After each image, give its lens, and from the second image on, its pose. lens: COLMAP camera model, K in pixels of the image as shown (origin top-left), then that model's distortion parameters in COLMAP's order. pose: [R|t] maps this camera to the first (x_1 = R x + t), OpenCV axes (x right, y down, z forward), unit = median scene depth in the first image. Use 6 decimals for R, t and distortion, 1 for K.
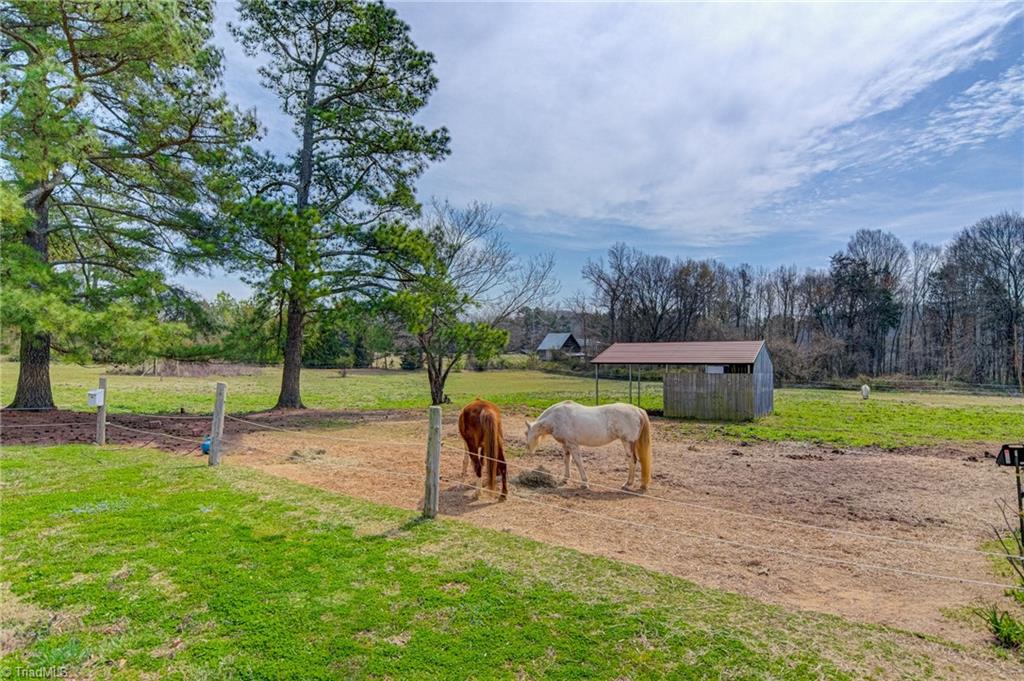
lens RADIAL K [[558.9, 0, 508.8], [0, 558.9, 346.8], [0, 0, 1]] dist [0.025946, -0.018024]
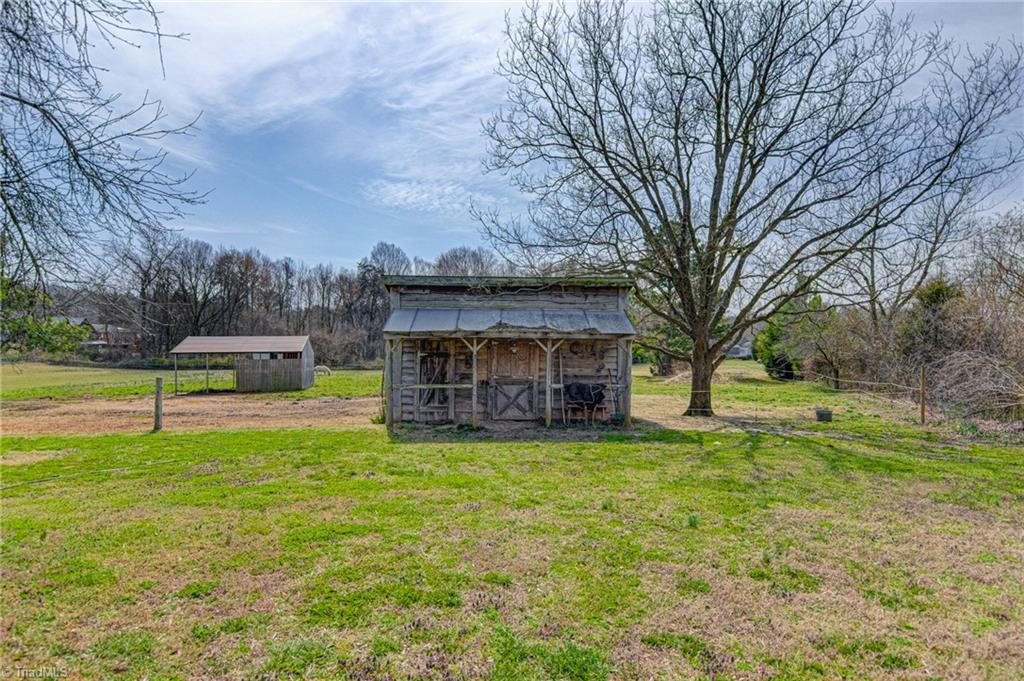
lens RADIAL K [[558.9, 0, 521.7], [0, 558.9, 340.5], [0, 0, 1]] dist [0.025946, -0.018024]
pose [[0.698665, -0.002224, 0.715446, -0.050568], [-0.007377, 0.999920, 0.010313, -0.004593], [-0.715411, -0.012483, 0.698592, -0.104568]]
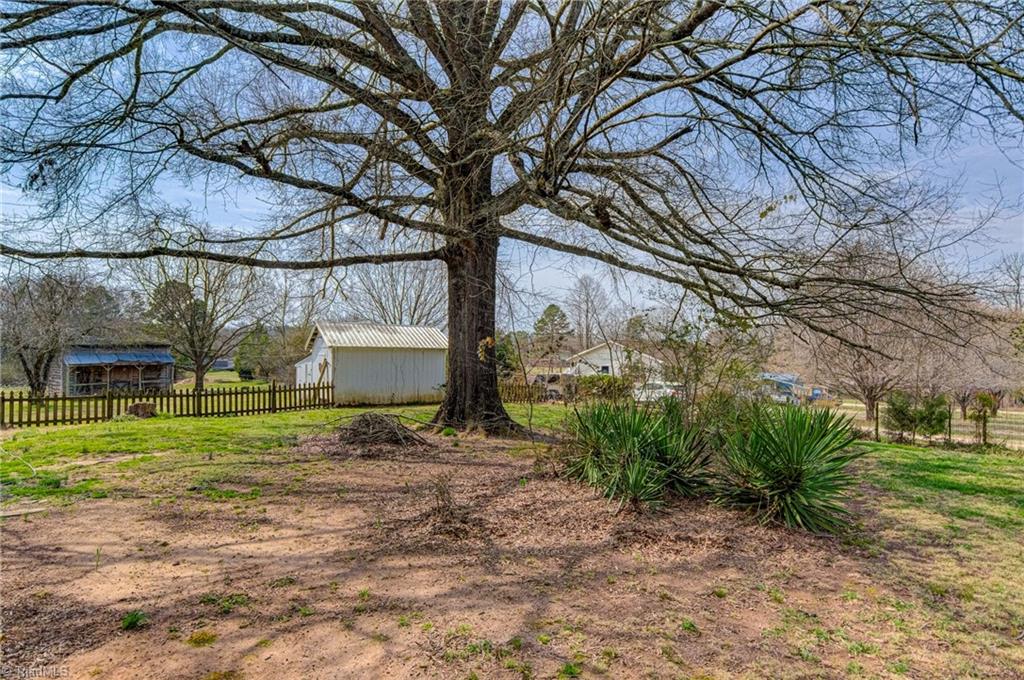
lens RADIAL K [[558.9, 0, 512.1], [0, 558.9, 343.8], [0, 0, 1]] dist [0.025946, -0.018024]
pose [[-0.052938, 0.006543, 0.998576, -0.380664], [-0.001223, 0.999977, -0.006617, -0.017352], [-0.998597, -0.001571, -0.052929, -0.264031]]
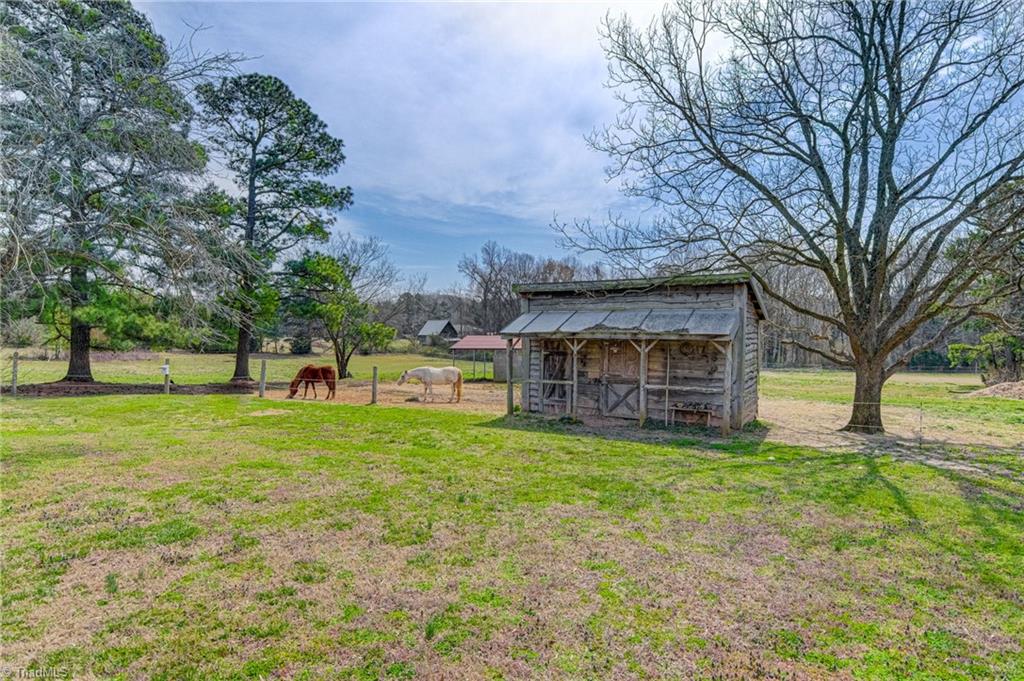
lens RADIAL K [[558.9, 0, 513.5], [0, 558.9, 344.6], [0, 0, 1]] dist [0.025946, -0.018024]
pose [[0.976379, -0.002334, 0.216050, -0.004128], [-0.003164, 0.999680, 0.025096, -0.005883], [-0.216040, -0.025187, 0.976060, -0.146105]]
